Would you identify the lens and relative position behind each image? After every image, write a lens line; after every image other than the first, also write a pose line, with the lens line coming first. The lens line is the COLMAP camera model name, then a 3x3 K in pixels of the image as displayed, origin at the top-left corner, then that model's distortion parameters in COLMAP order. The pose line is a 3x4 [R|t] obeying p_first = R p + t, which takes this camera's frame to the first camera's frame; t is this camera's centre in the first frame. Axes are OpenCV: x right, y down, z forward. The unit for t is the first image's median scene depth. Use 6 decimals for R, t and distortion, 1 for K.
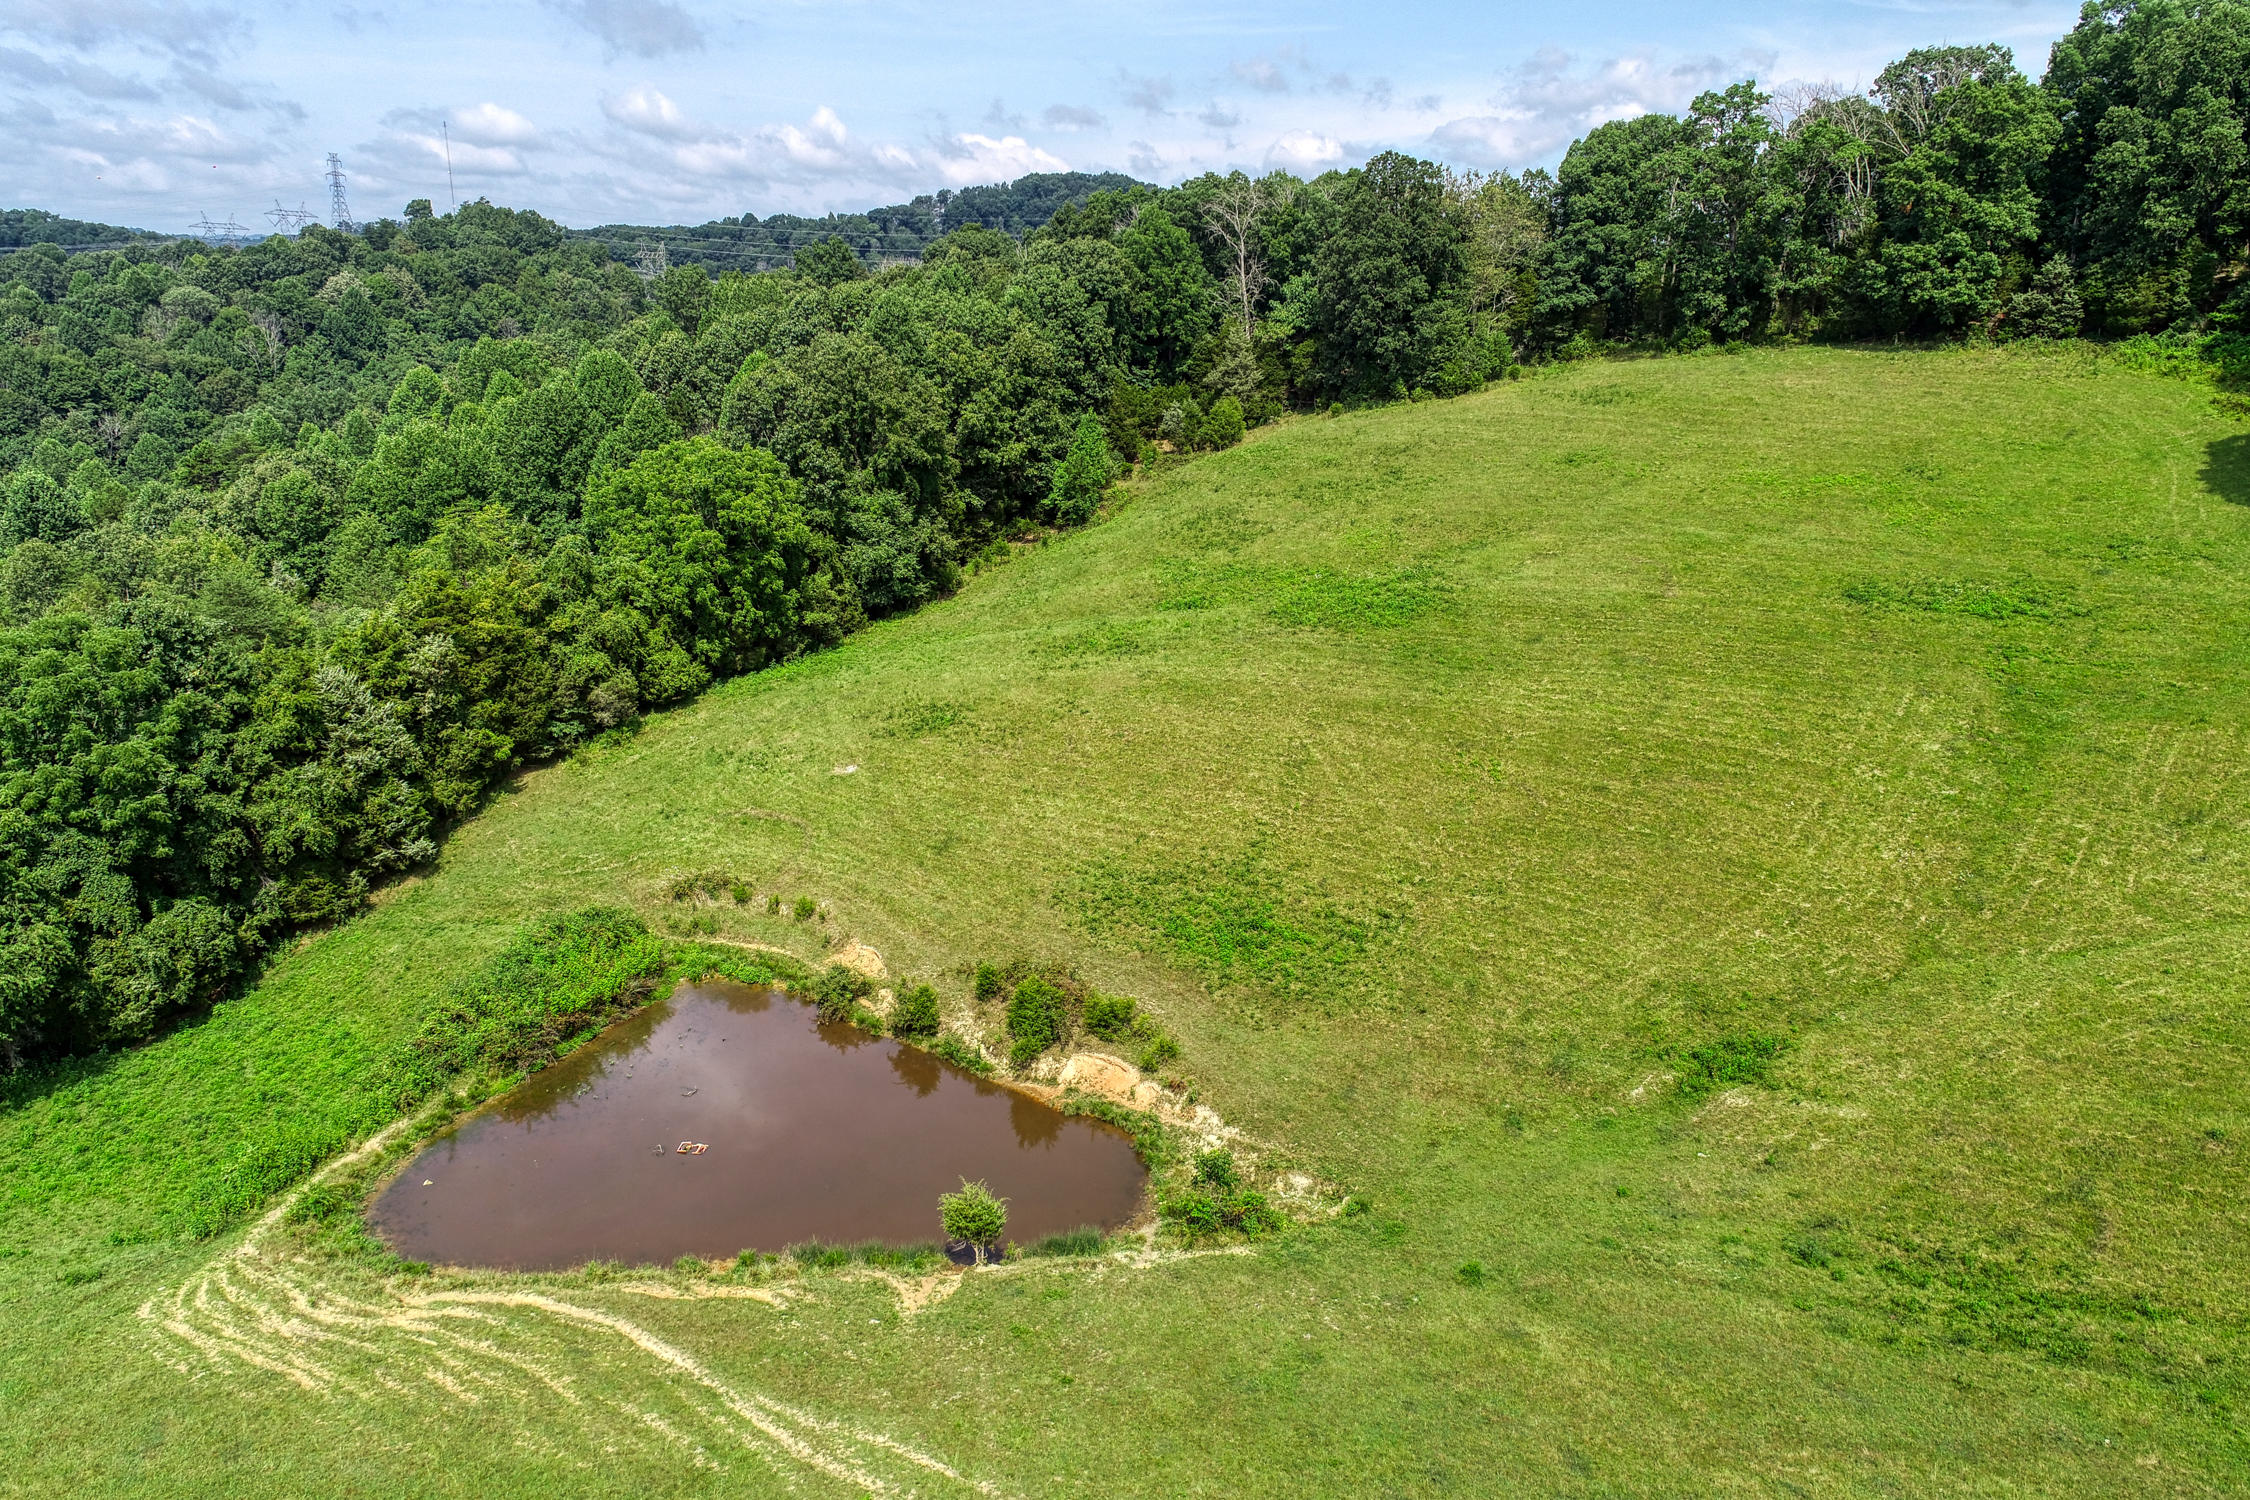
lens RADIAL K [[1505.8, 0, 1126.5], [0, 1505.8, 744.7], [0, 0, 1]] dist [0.000886, 0.002231]
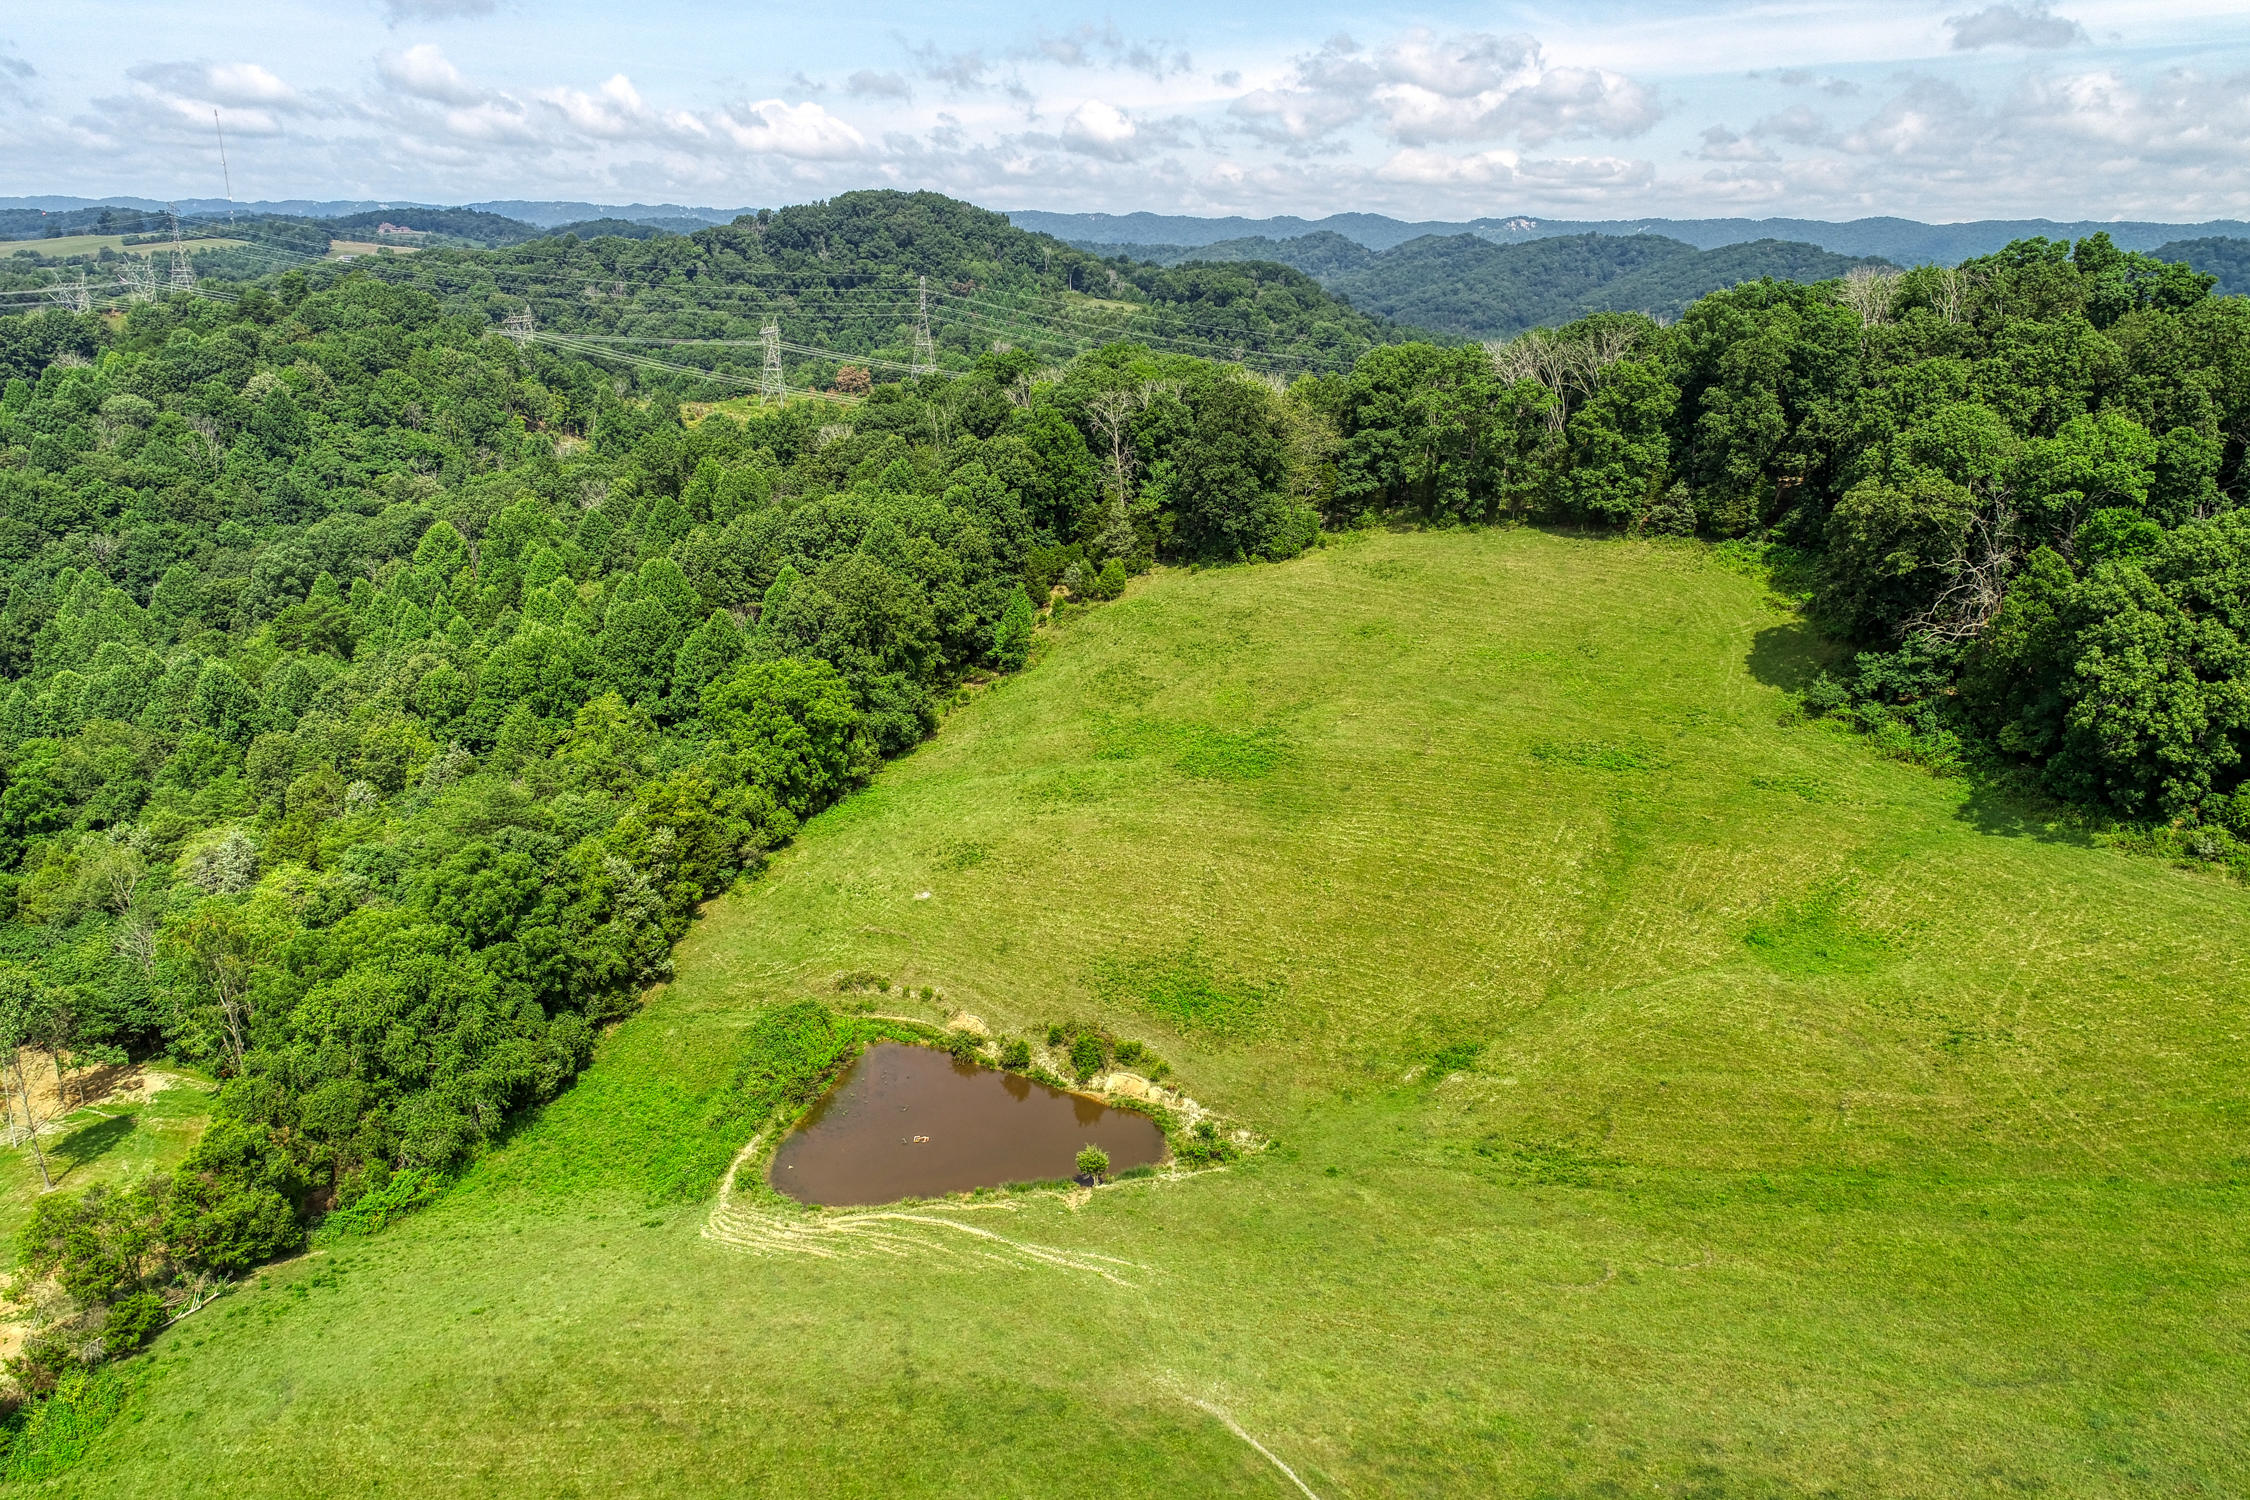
lens RADIAL K [[1505.8, 0, 1122.7], [0, 1505.8, 749.1], [0, 0, 1]] dist [0.000886, 0.002231]
pose [[0.991843, -0.037856, 0.121716, -0.164739], [0.034889, 0.999042, 0.026419, -0.170629], [-0.122599, -0.021957, 0.992213, -0.581923]]
